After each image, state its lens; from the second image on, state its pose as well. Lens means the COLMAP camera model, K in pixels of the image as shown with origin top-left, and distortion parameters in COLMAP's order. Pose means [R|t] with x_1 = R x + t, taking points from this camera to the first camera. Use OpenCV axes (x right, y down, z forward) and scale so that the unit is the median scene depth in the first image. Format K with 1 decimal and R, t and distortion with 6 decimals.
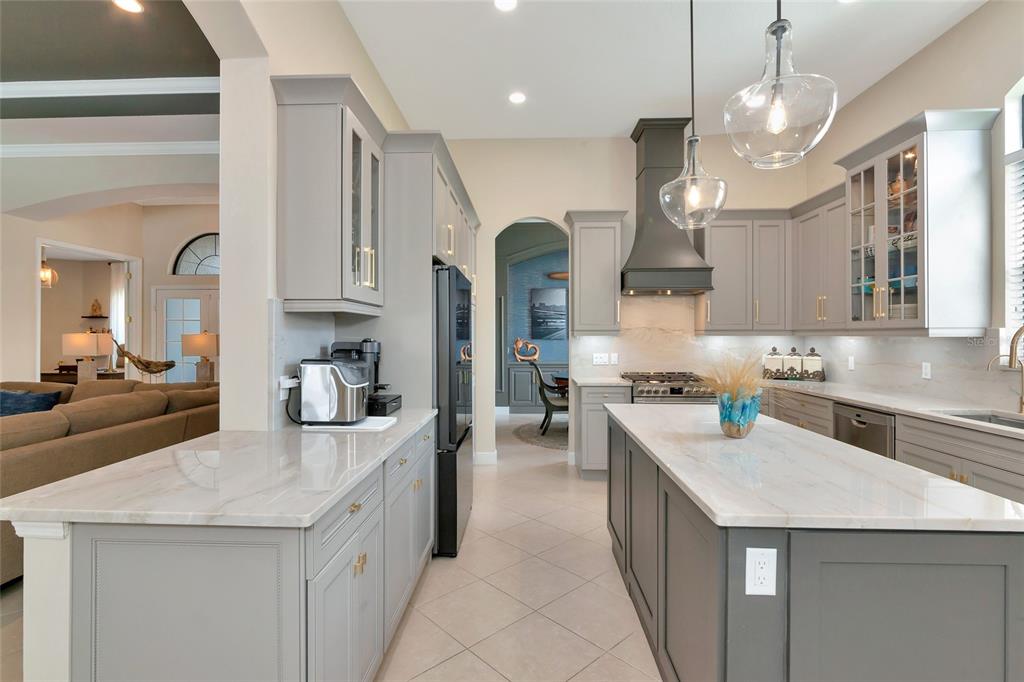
lens RADIAL K [[487.5, 0, 505.0], [0, 487.5, 335.2], [0, 0, 1]] dist [-0.005009, -0.001195]
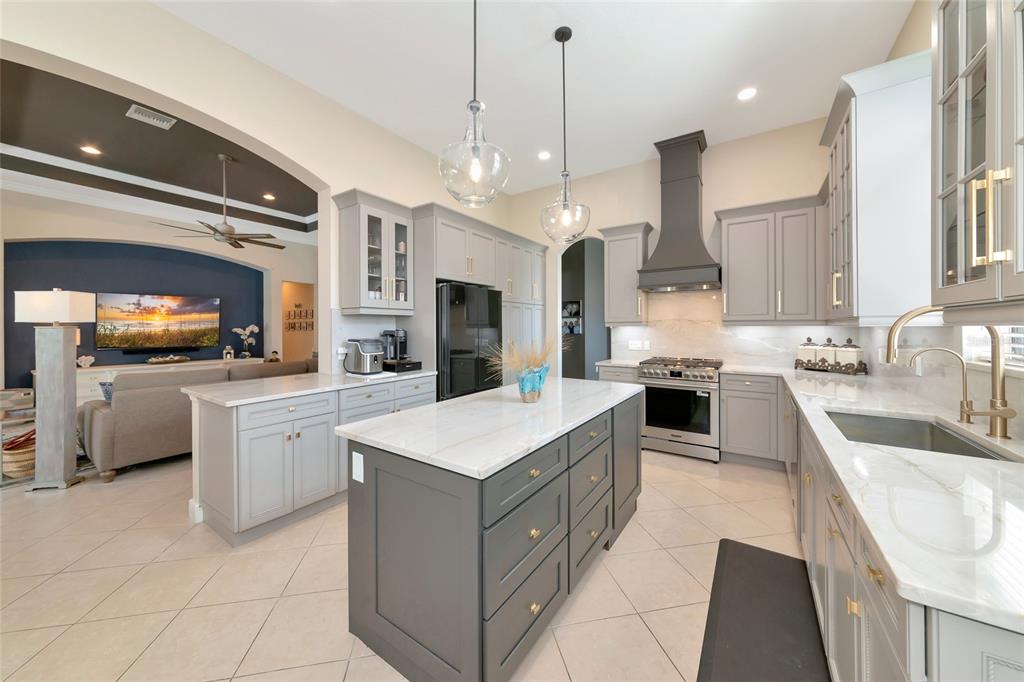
lens RADIAL K [[360.6, 0, 504.2], [0, 360.6, 326.3], [0, 0, 1]] dist [-0.004775, -0.000397]
pose [[0.842918, -0.003080, -0.538034, 0.440709], [0.003052, 0.999995, -0.000943, 0.000775], [0.538034, -0.000847, 0.842923, 0.061903]]
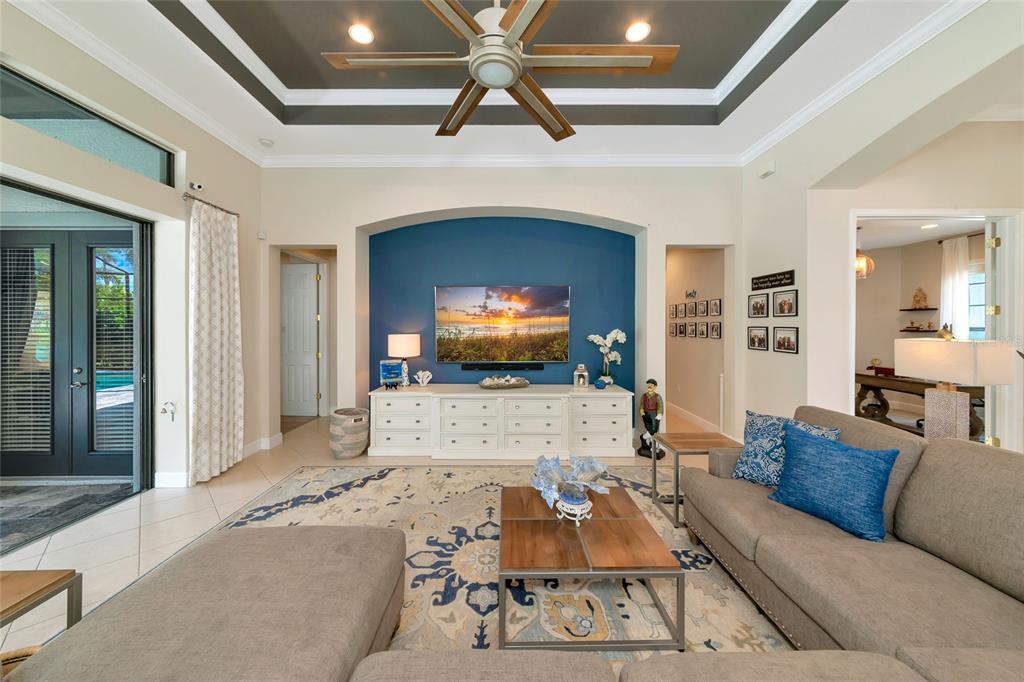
lens RADIAL K [[360.6, 0, 505.8], [0, 360.6, 327.1], [0, 0, 1]] dist [-0.004775, -0.000397]
pose [[0.037836, 0.008543, -0.999247, -0.487445], [0.000608, 0.999963, 0.008572, -0.024126], [0.999284, -0.000932, 0.037829, 0.505454]]
